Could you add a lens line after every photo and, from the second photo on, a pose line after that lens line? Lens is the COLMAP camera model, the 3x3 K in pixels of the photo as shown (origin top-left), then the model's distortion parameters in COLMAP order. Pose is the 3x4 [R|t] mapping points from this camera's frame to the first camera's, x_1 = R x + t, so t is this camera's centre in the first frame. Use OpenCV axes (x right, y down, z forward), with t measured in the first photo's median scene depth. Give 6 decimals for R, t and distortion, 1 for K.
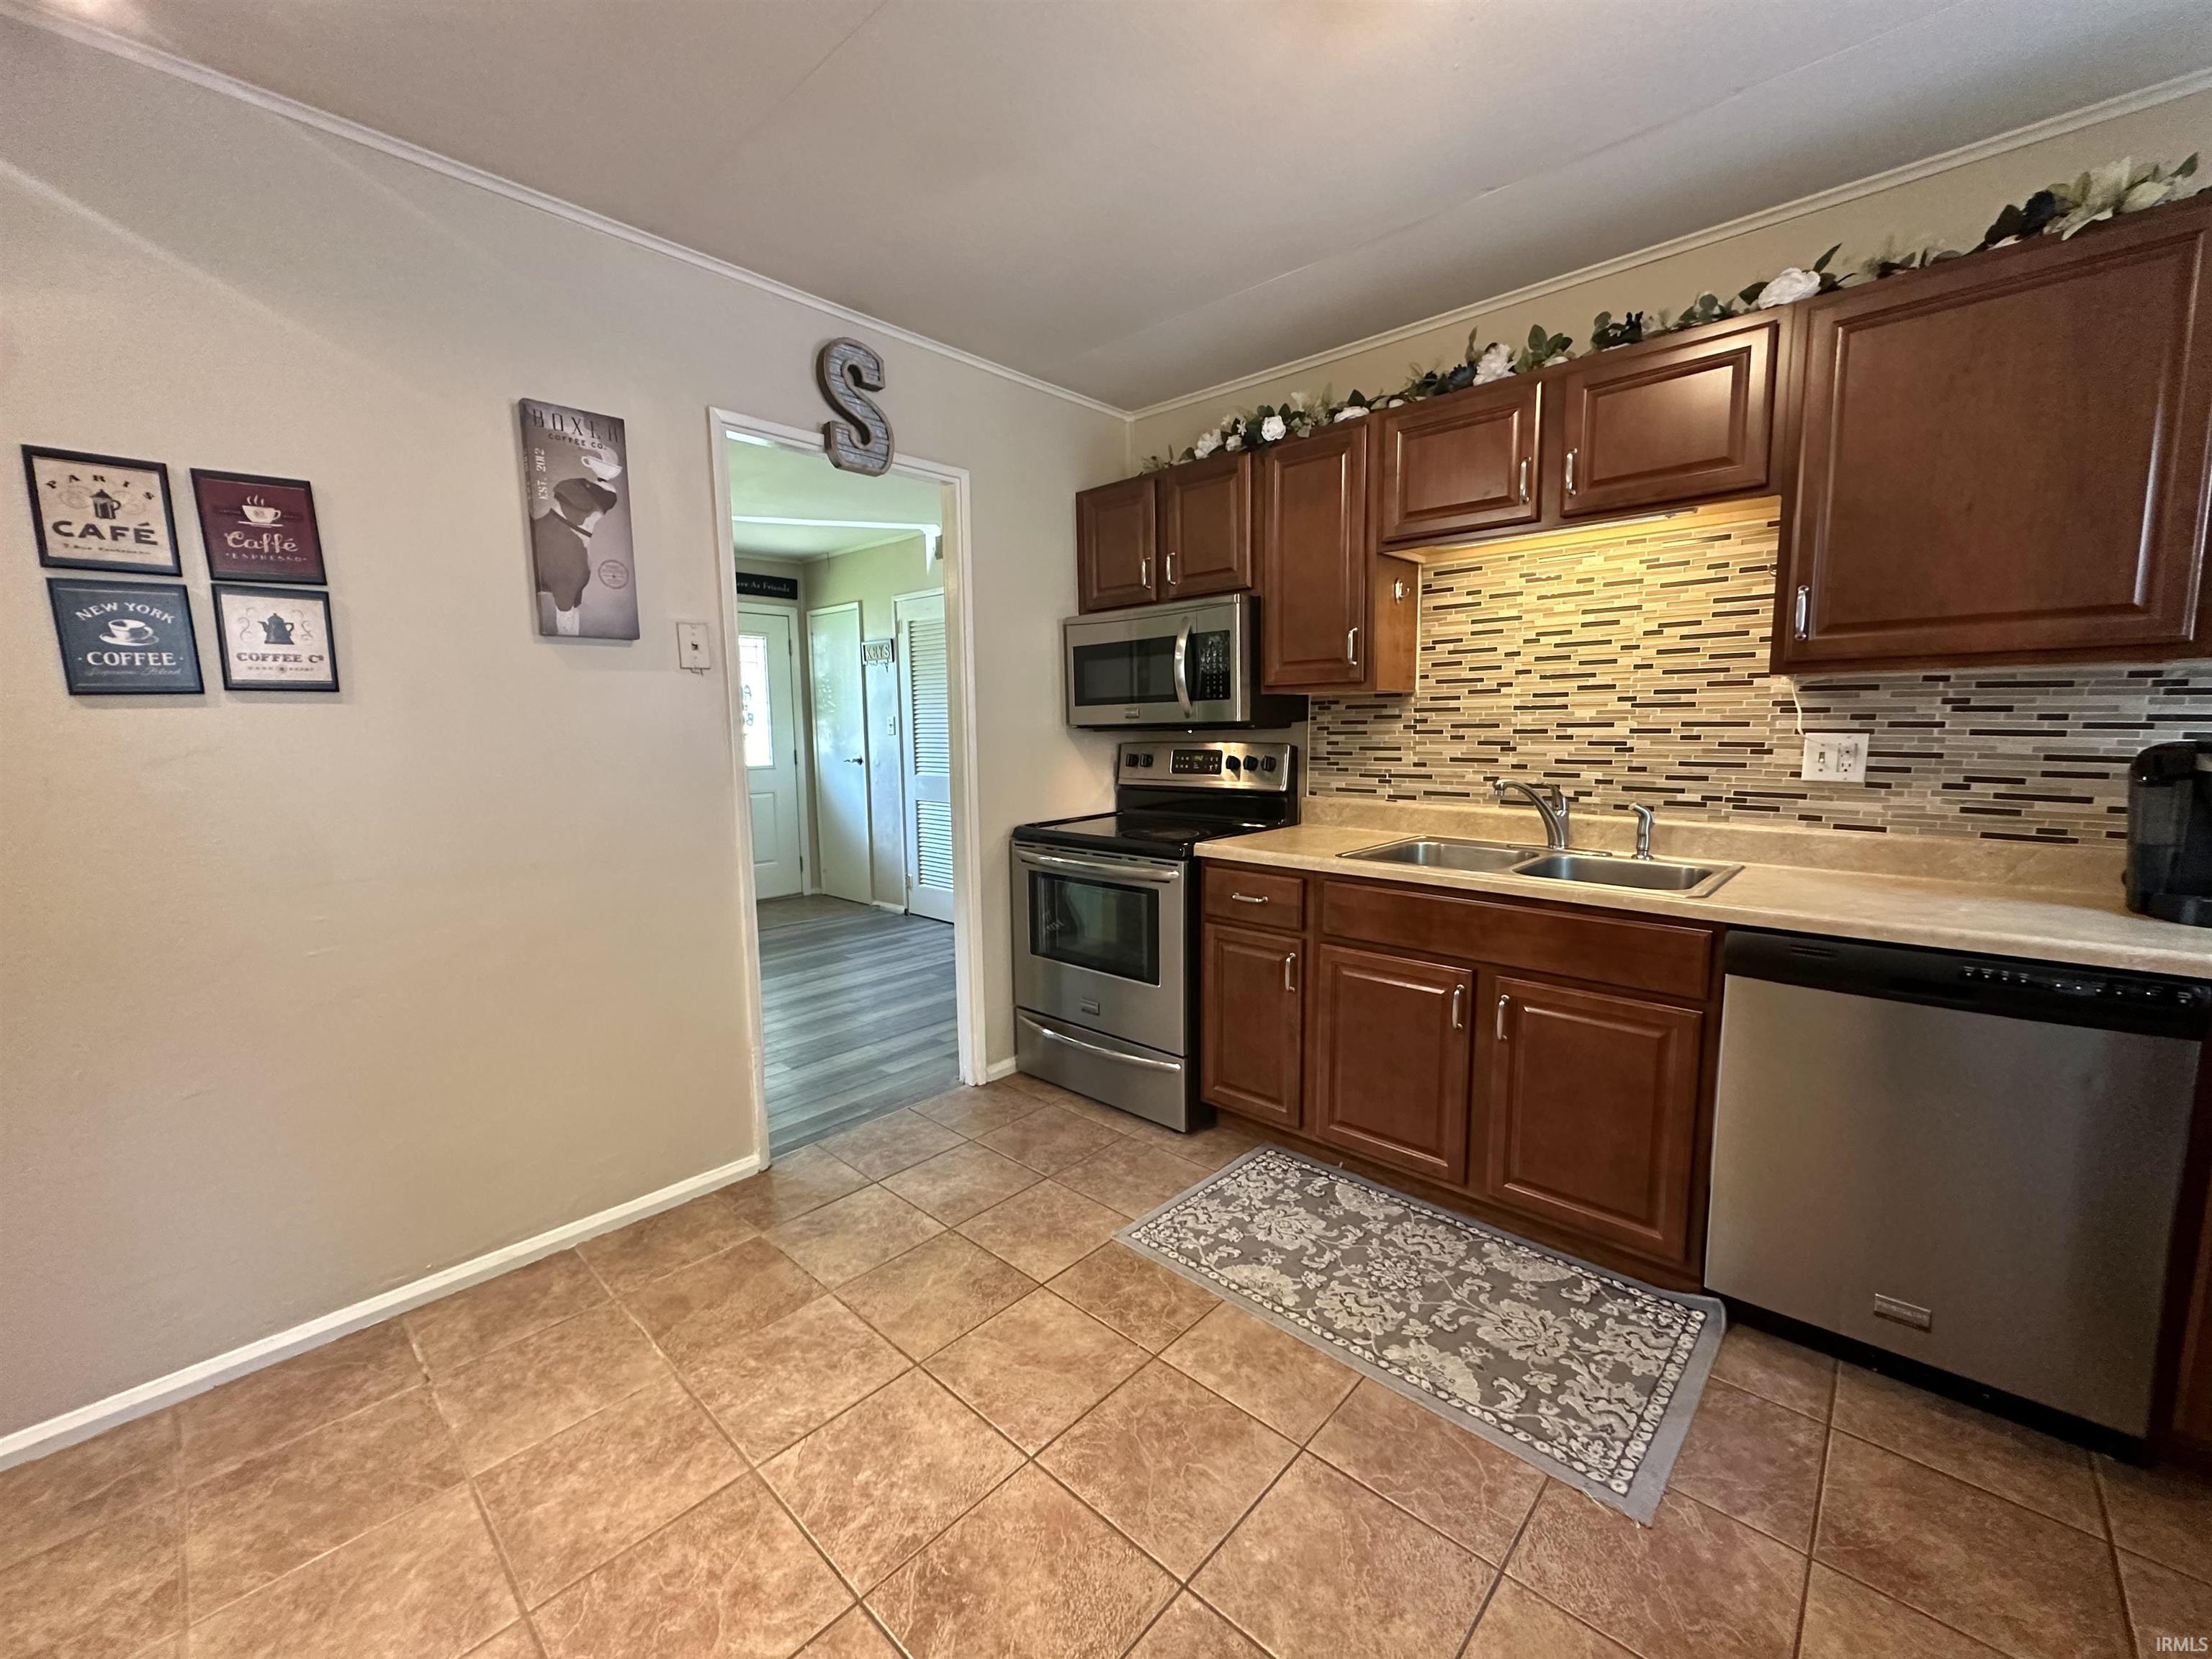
lens RADIAL K [[881.5, 0, 1108.3], [0, 881.5, 831.2], [0, 0, 1]] dist [-0.006177, 0.001603]
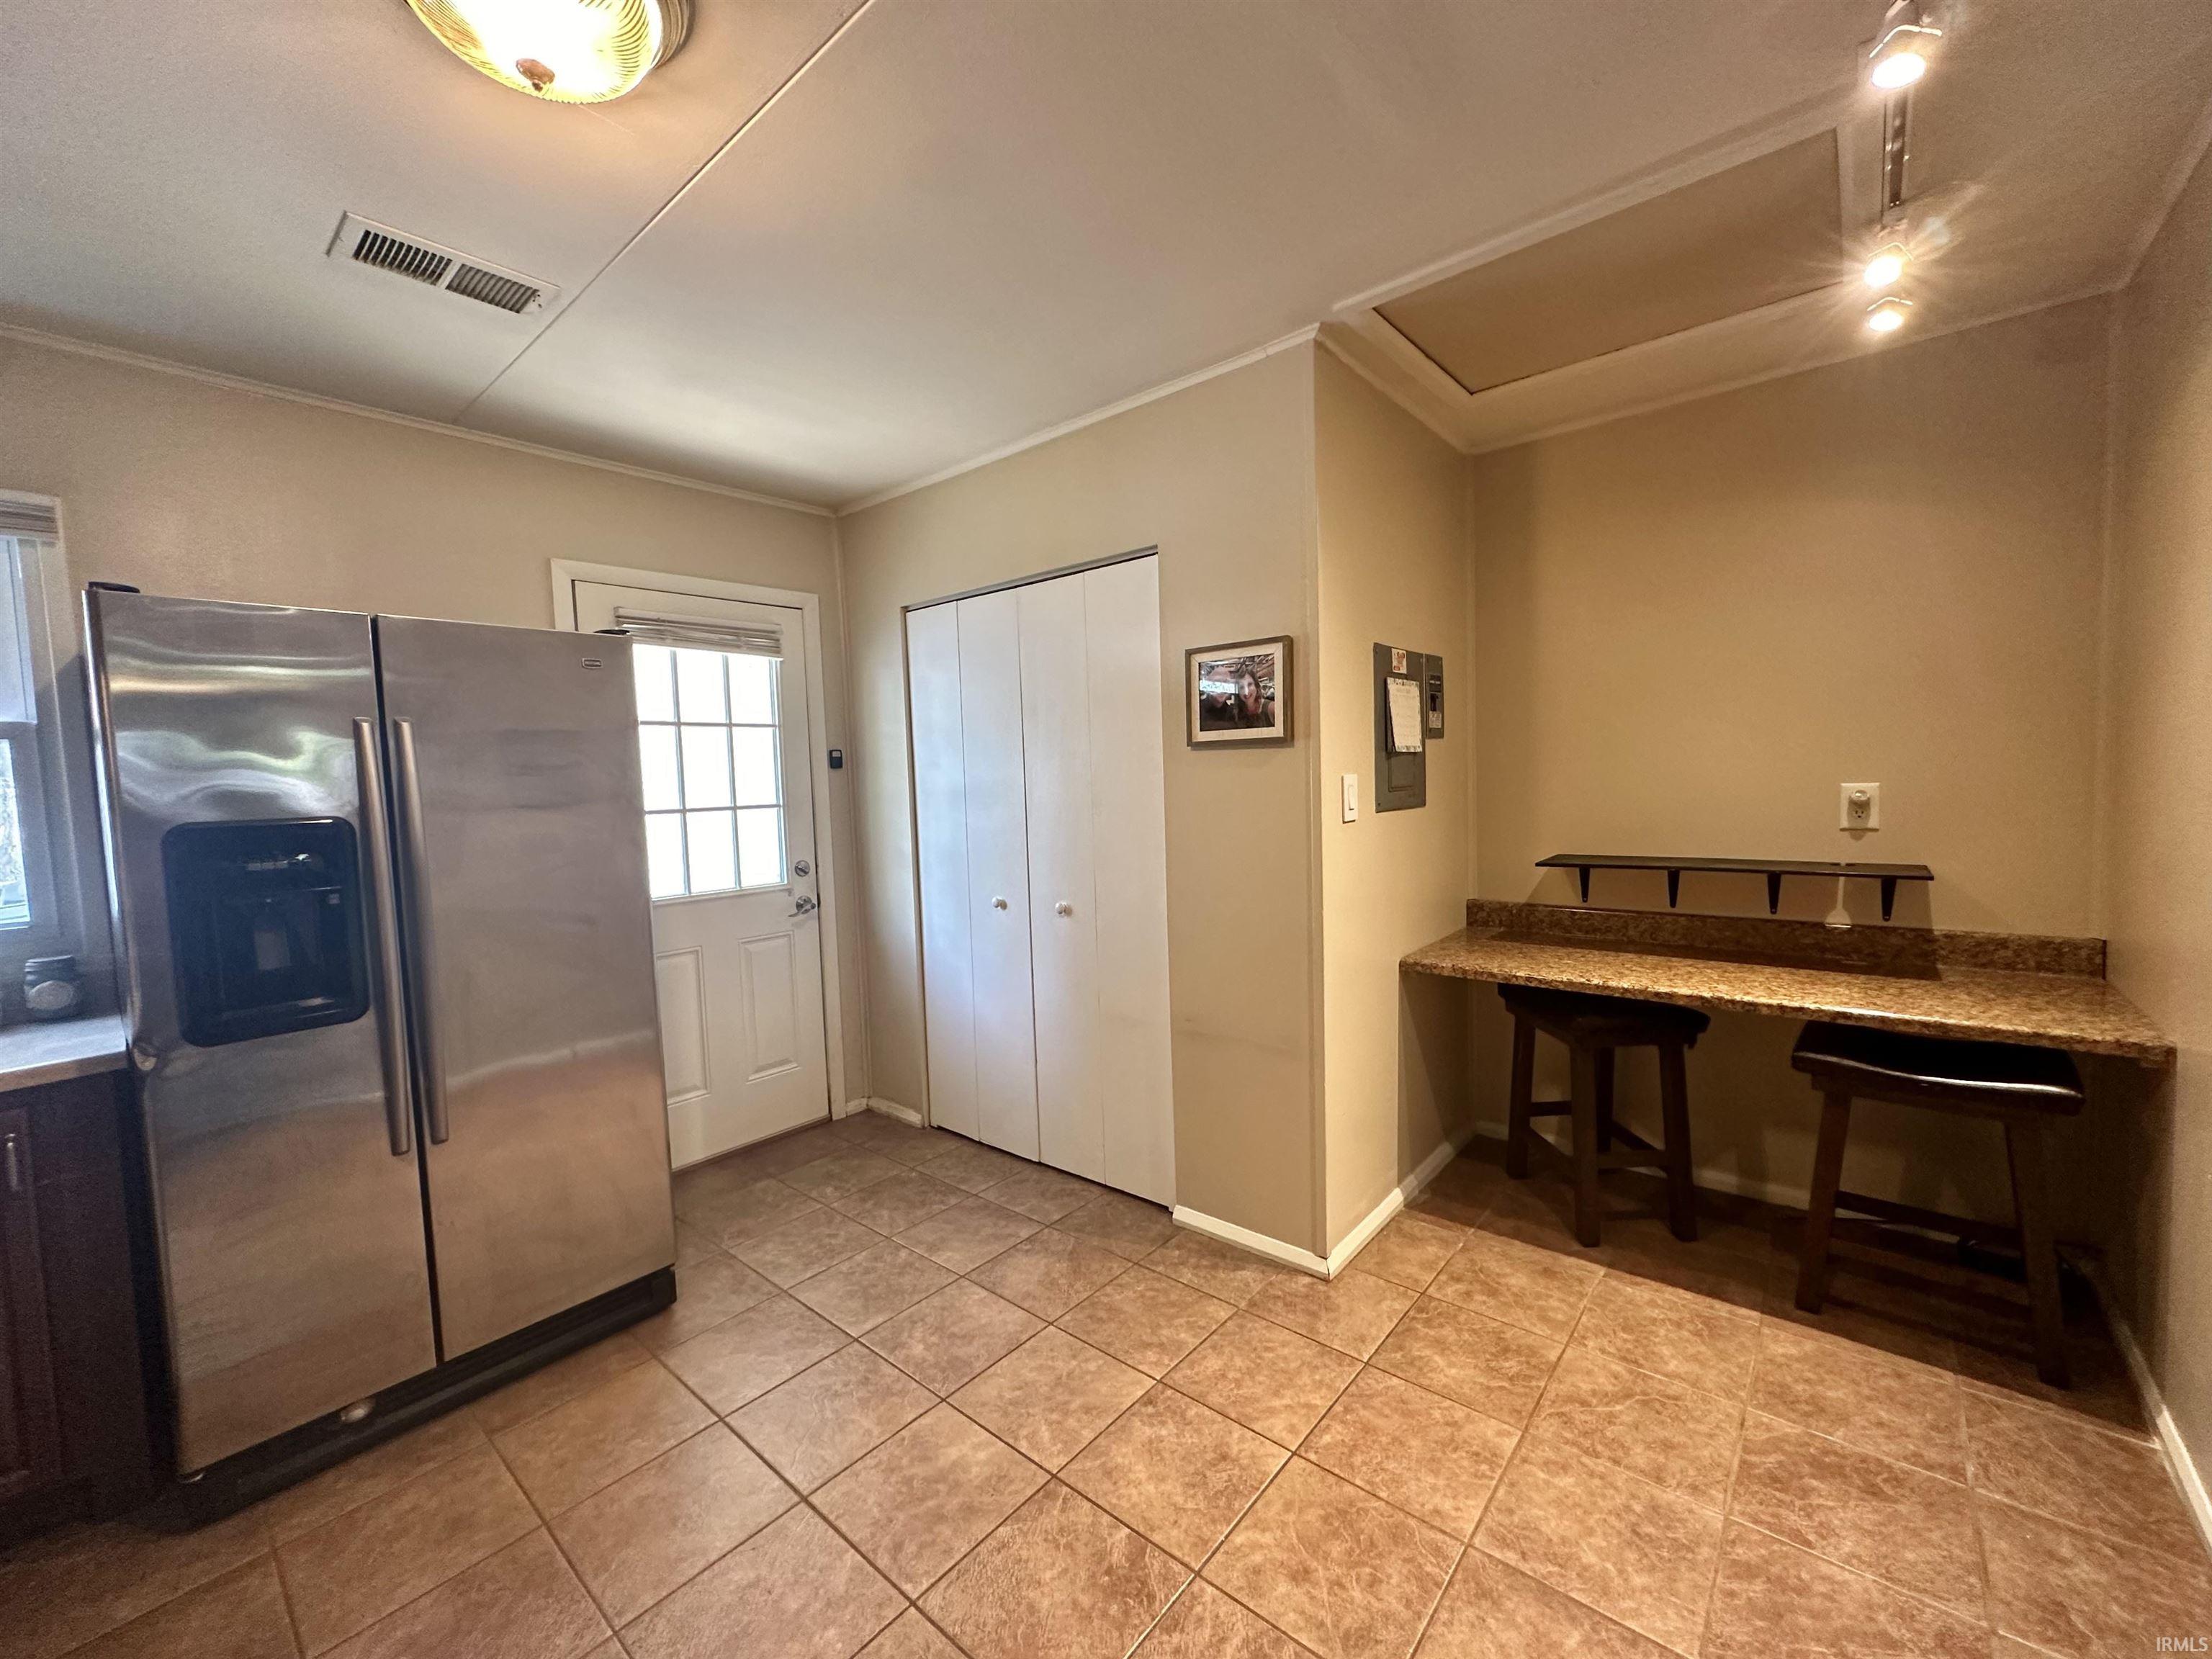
lens RADIAL K [[881.5, 0, 1106.0], [0, 881.5, 830.7], [0, 0, 1]] dist [-0.006177, 0.001603]
pose [[-0.997997, 0.051697, -0.036474, -0.103710], [0.043797, 0.980530, 0.191425, -0.189825], [0.045660, 0.189445, -0.980829, 1.176567]]
